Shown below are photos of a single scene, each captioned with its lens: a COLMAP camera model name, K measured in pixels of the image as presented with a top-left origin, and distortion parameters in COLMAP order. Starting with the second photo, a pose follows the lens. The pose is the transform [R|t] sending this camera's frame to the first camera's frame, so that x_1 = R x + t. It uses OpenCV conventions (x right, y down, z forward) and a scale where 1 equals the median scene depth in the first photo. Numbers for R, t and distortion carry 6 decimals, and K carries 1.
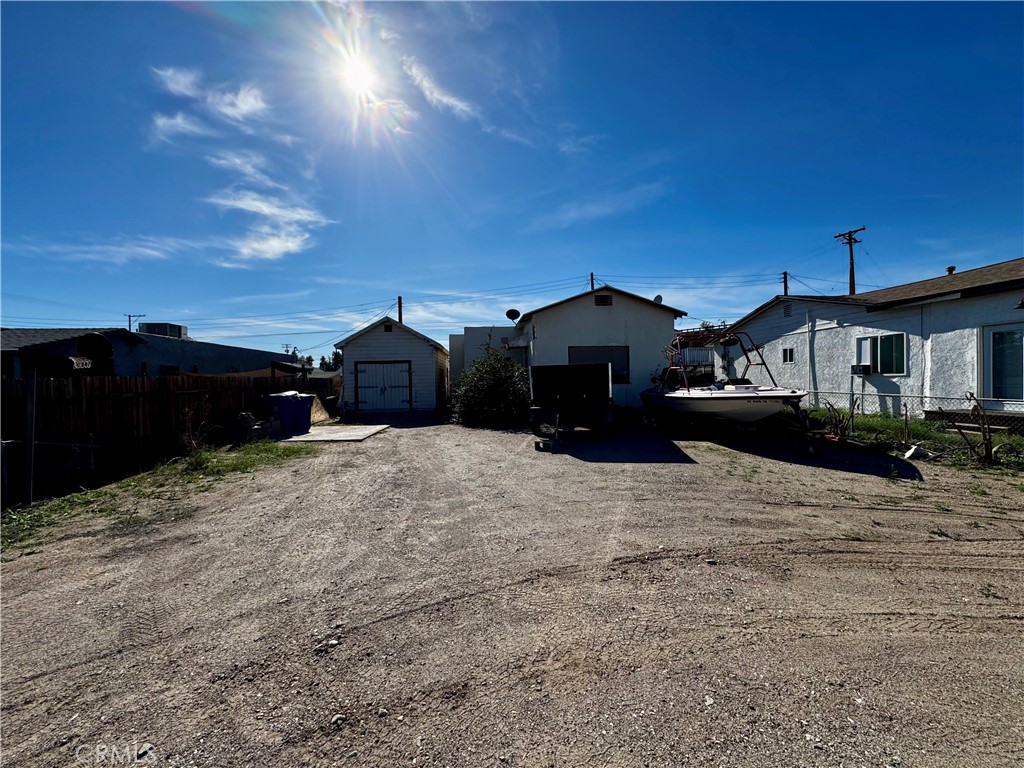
lens RADIAL K [[399.6, 0, 517.2], [0, 399.6, 379.8], [0, 0, 1]] dist [-0.004962, 0.000179]
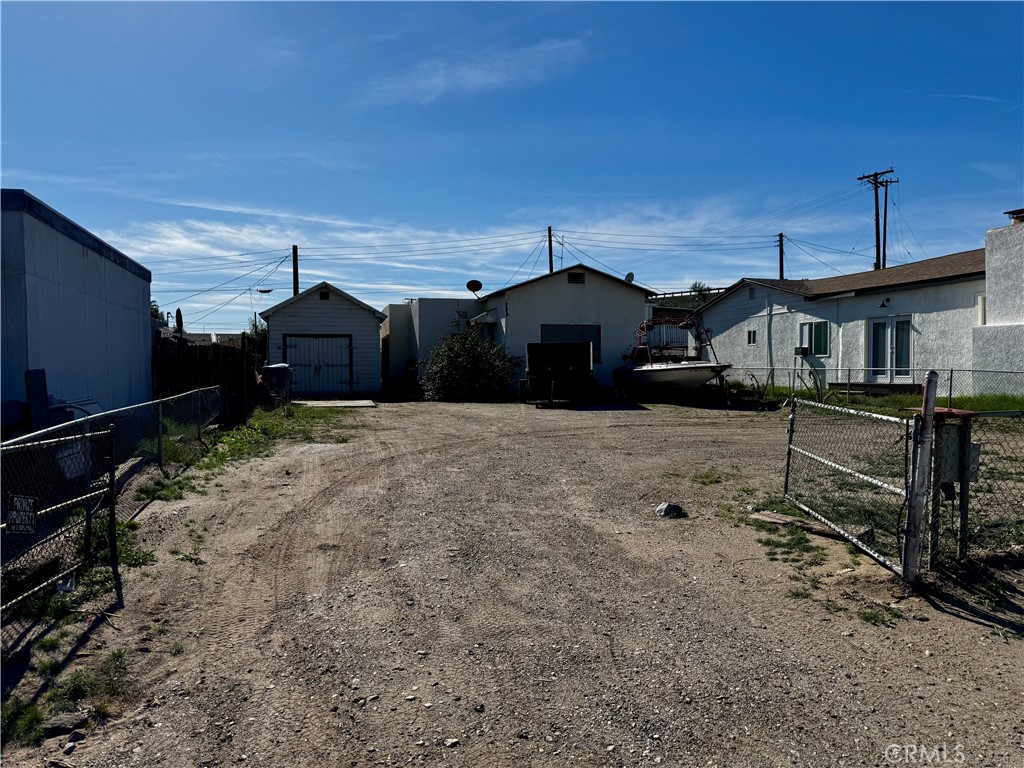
lens RADIAL K [[702.9, 0, 522.1], [0, 702.9, 377.2], [0, 0, 1]] dist [0.051242, -0.056704]
pose [[0.982266, 0.008953, 0.187276, -0.367511], [-0.010838, 0.999900, 0.009046, 0.047944], [-0.187177, -0.010915, 0.982266, -1.046713]]
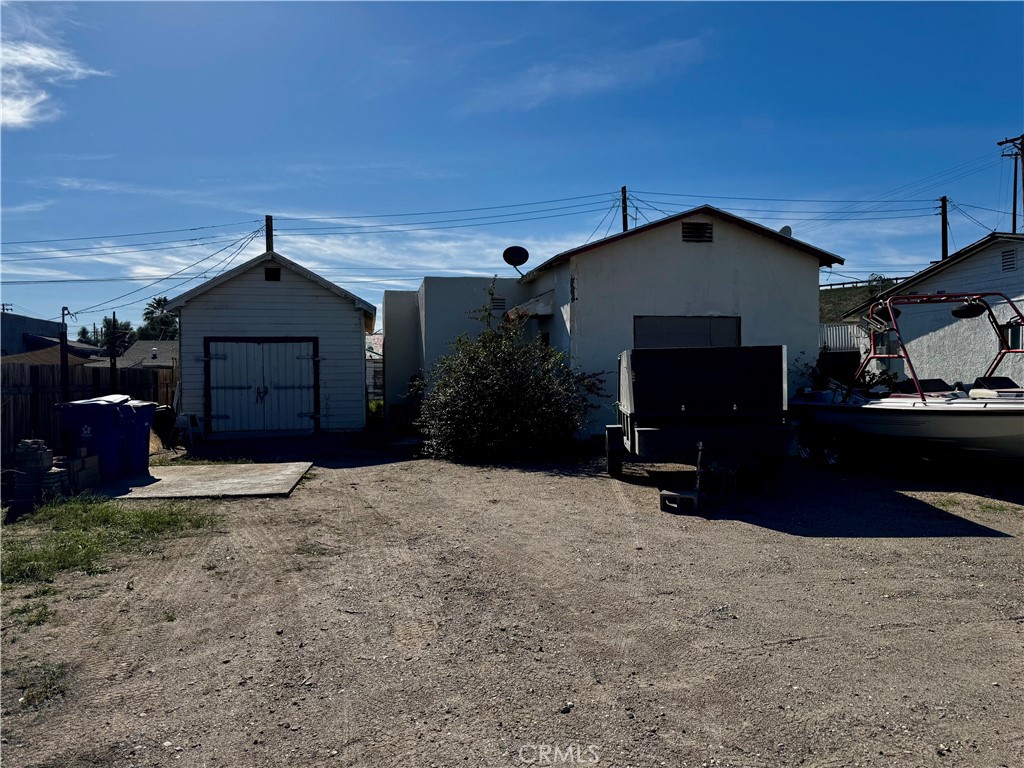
lens RADIAL K [[702.9, 0, 517.6], [0, 702.9, 381.2], [0, 0, 1]] dist [0.051242, -0.056704]
pose [[0.993485, 0.008838, 0.113621, -0.212924], [-0.009385, 0.999947, 0.004278, 0.005020], [-0.113577, -0.005316, 0.993515, 0.102415]]
